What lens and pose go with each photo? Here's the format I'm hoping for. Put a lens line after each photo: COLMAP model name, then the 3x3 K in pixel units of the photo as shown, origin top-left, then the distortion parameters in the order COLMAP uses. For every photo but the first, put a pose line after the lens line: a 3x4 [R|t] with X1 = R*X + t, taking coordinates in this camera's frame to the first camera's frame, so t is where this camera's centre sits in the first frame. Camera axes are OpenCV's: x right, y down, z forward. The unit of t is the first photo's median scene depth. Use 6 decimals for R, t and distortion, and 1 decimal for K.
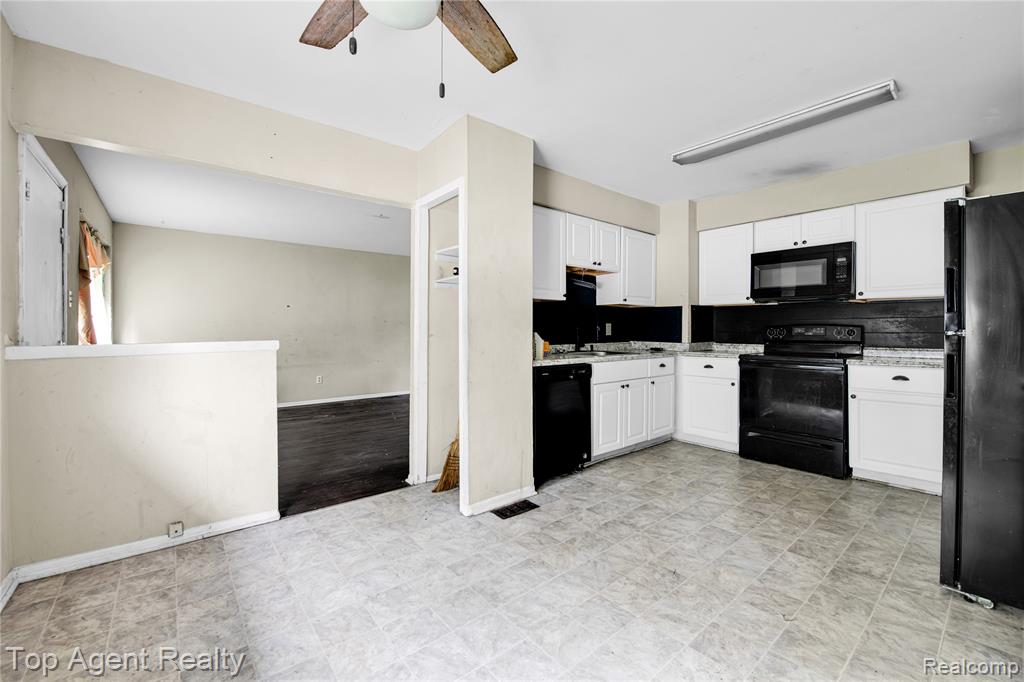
lens RADIAL K [[429.4, 0, 511.5], [0, 429.4, 333.1], [0, 0, 1]] dist [-0.018644, 0.000103]
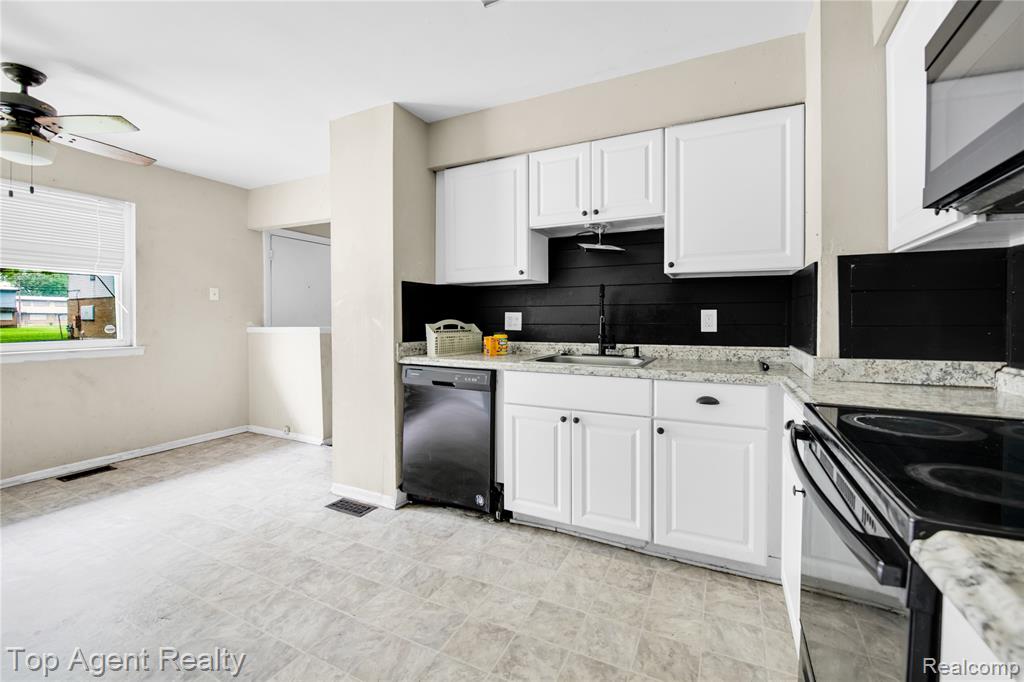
lens RADIAL K [[418.3, 0, 511.1], [0, 418.3, 323.4], [0, 0, 1]] dist [-0.017381, -0.000081]
pose [[0.410647, 0.010025, -0.911739, 0.795174], [-0.008944, 0.999936, 0.006966, -0.008785], [0.911750, 0.005294, 0.410711, 0.746024]]
